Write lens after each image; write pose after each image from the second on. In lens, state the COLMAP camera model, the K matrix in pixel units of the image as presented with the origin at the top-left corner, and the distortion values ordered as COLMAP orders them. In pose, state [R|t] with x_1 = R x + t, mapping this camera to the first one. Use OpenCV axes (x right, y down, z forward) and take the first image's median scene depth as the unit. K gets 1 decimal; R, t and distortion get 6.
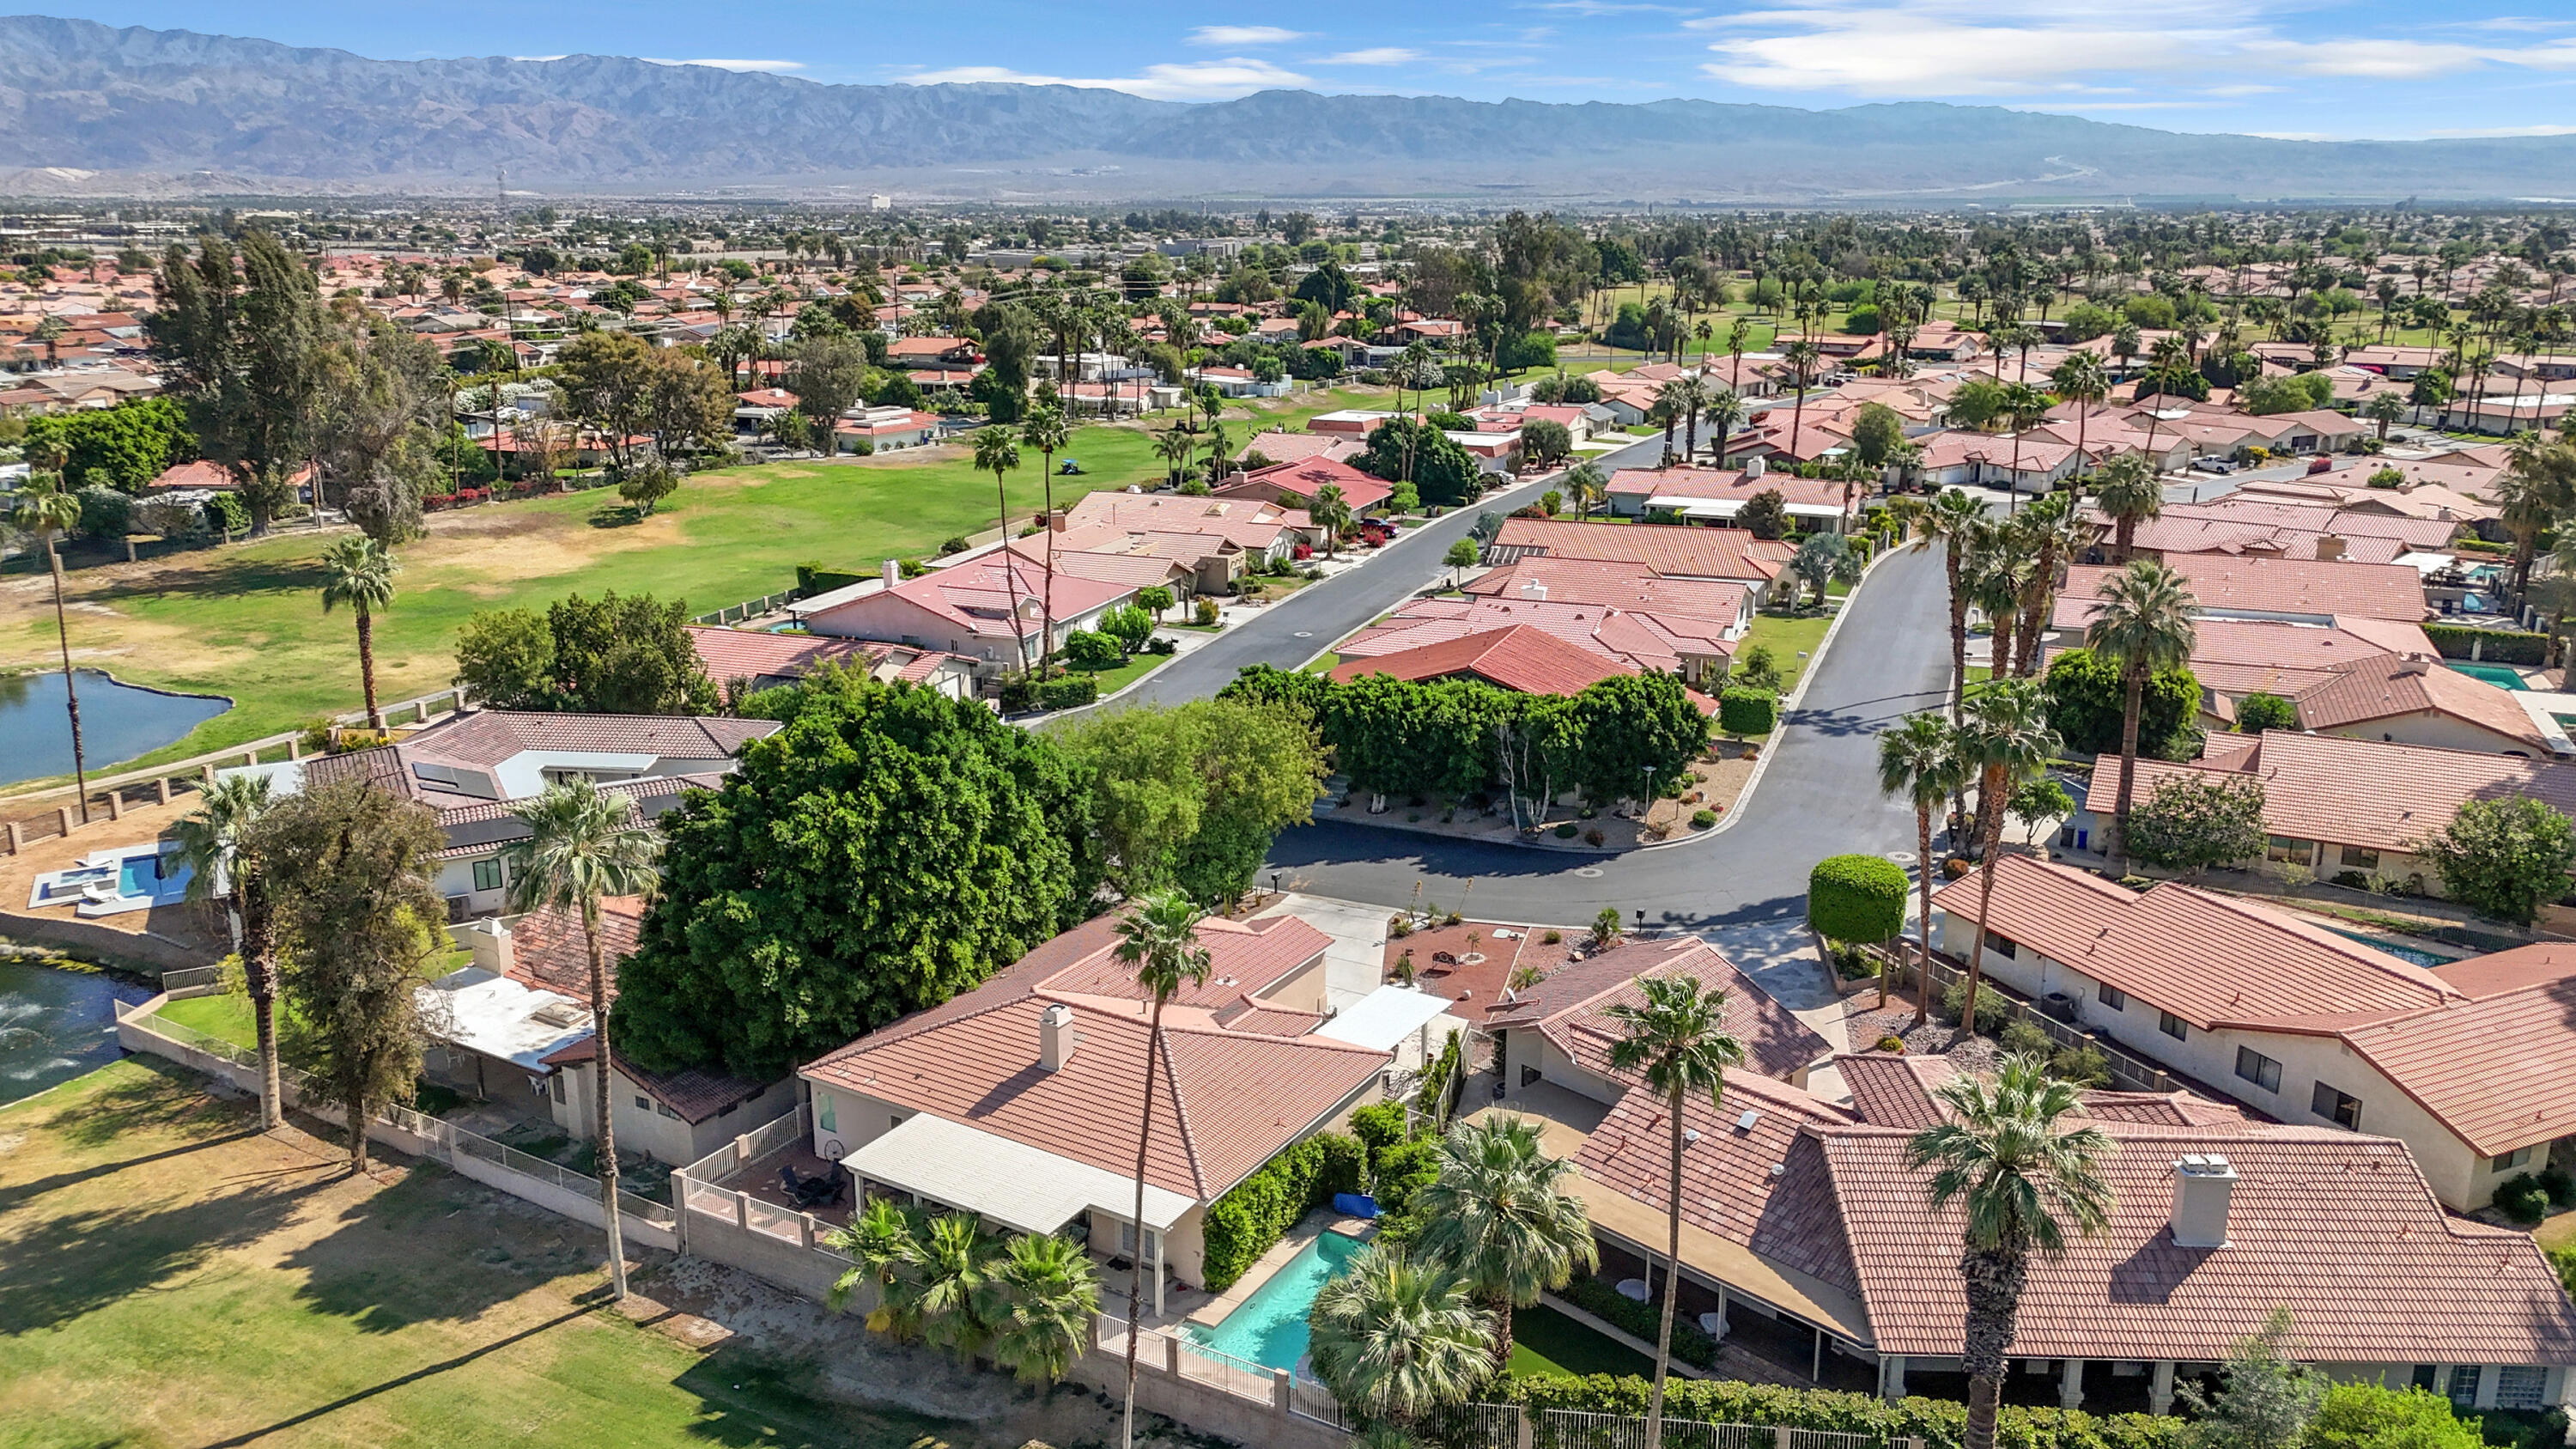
lens RADIAL K [[1869.5, 0, 1299.8], [0, 1869.5, 734.4], [0, 0, 1]] dist [0.073694, -0.068722]
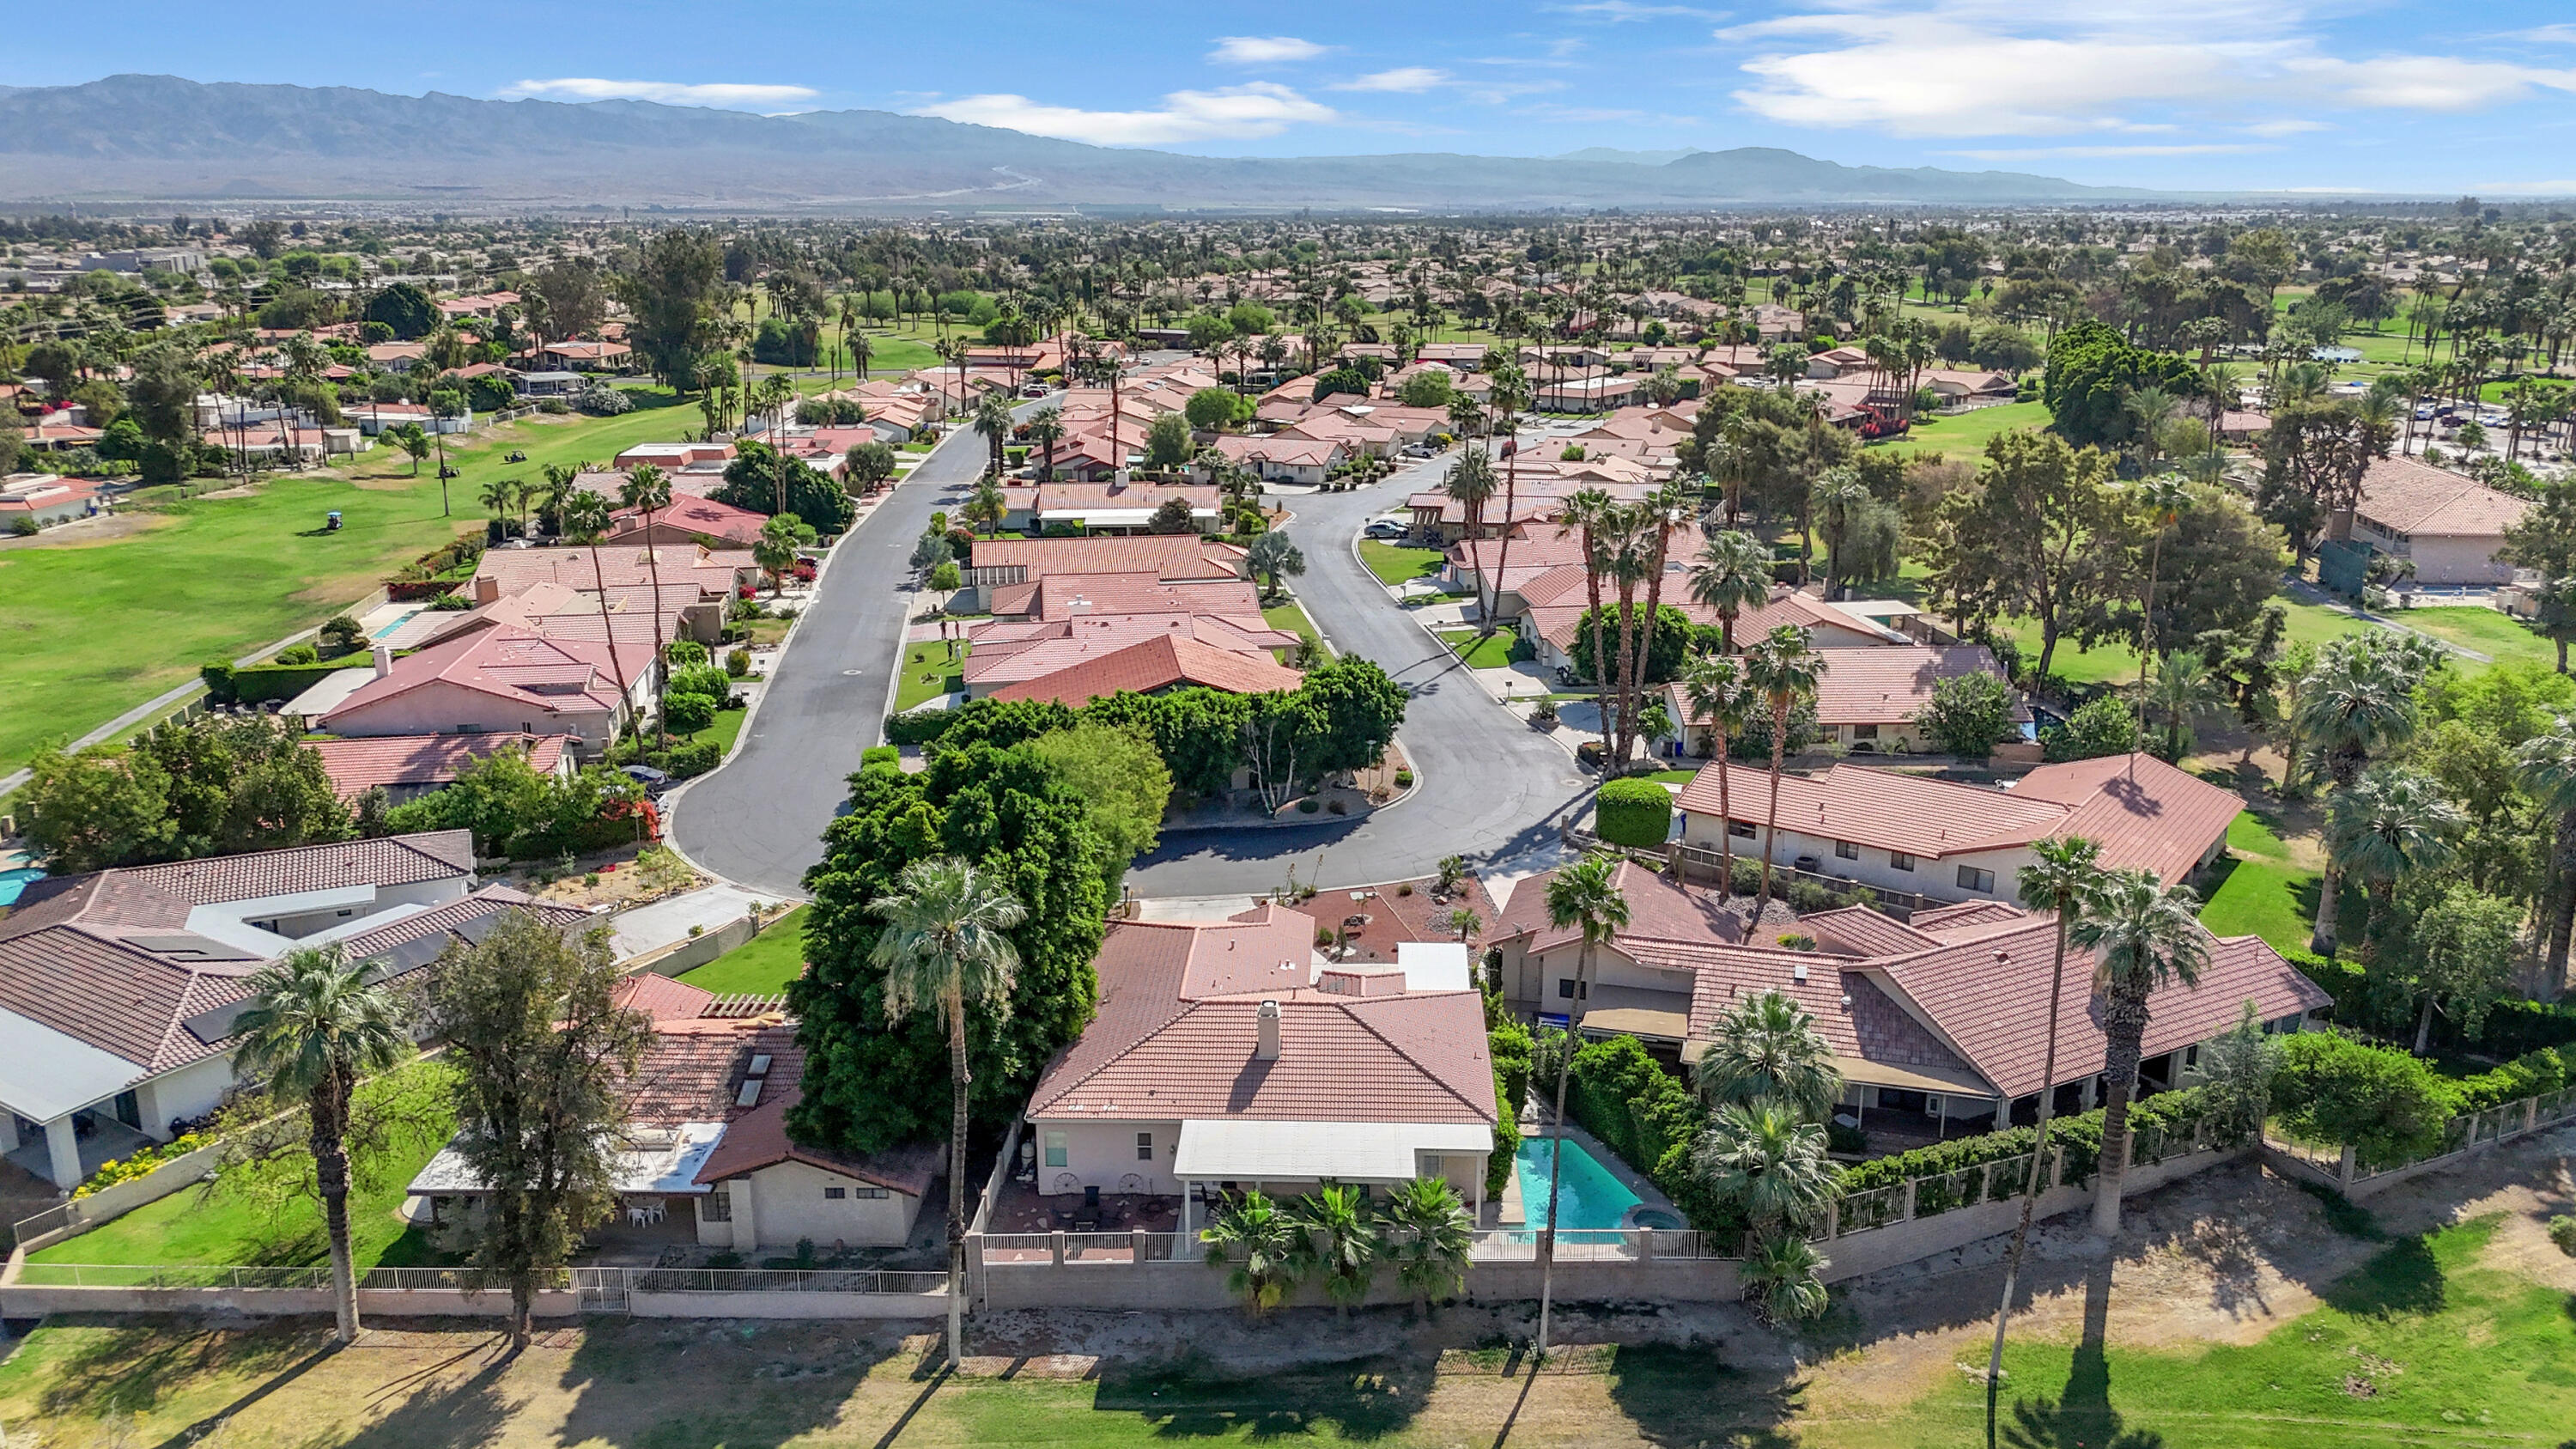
lens RADIAL K [[1869.5, 0, 1291.6], [0, 1869.5, 722.1], [0, 0, 1]] dist [0.073694, -0.068722]
pose [[0.873083, -0.132736, 0.469155, -0.352334], [0.136833, 0.990265, 0.025528, -0.026848], [-0.467976, 0.041908, 0.882747, -0.001944]]
